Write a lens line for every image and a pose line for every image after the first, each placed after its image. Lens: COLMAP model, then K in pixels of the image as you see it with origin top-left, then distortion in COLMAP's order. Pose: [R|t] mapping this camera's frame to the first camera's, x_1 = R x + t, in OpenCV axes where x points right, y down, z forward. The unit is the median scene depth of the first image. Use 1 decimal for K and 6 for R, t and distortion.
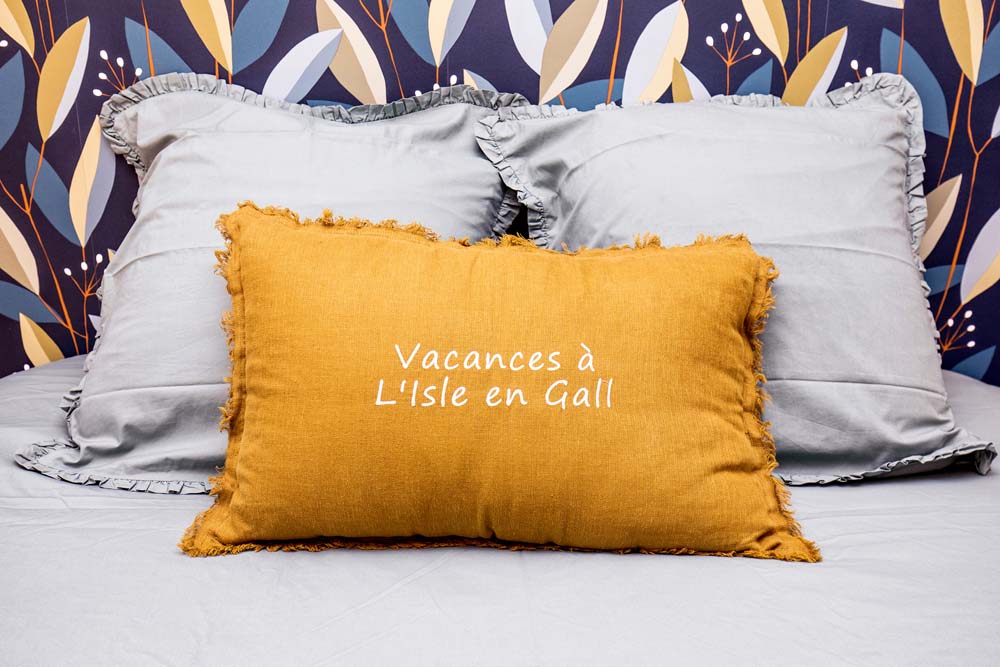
lens RADIAL K [[898.0, 0, 525.0], [0, 898.0, 333.2], [0, 0, 1]] dist [-0.020048, -0.005578]
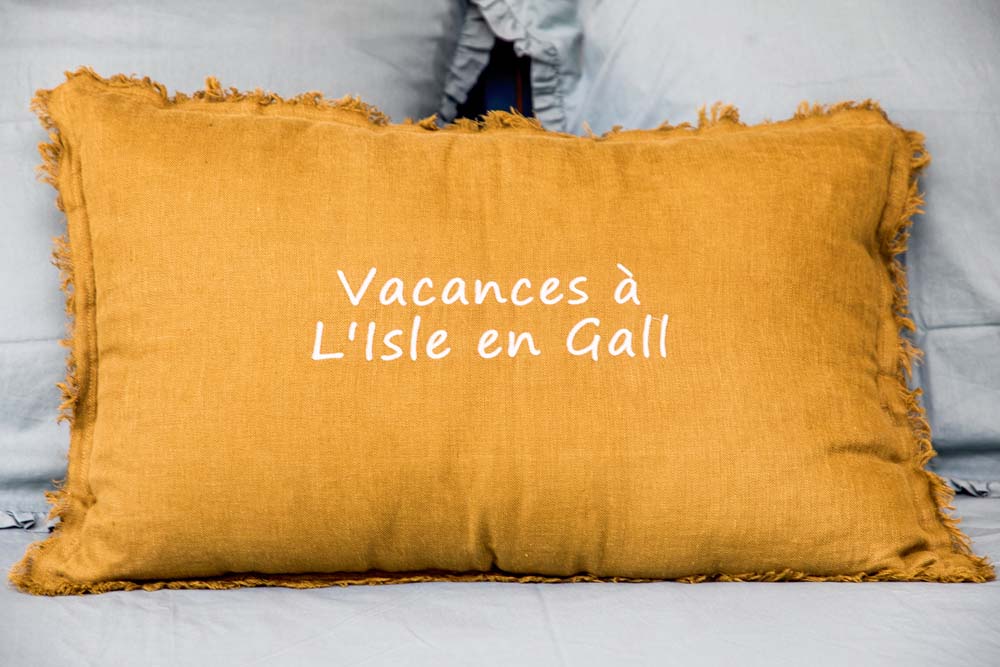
lens RADIAL K [[2954.6, 0, 500.0], [0, 2954.6, 333.5], [0, 0, 1]] dist [0.620660, -16.558315]
pose [[0.999327, -0.027663, 0.024106, -0.078531], [0.029801, 0.995185, -0.093379, 0.264205], [-0.021407, 0.094035, 0.995339, -1.162576]]
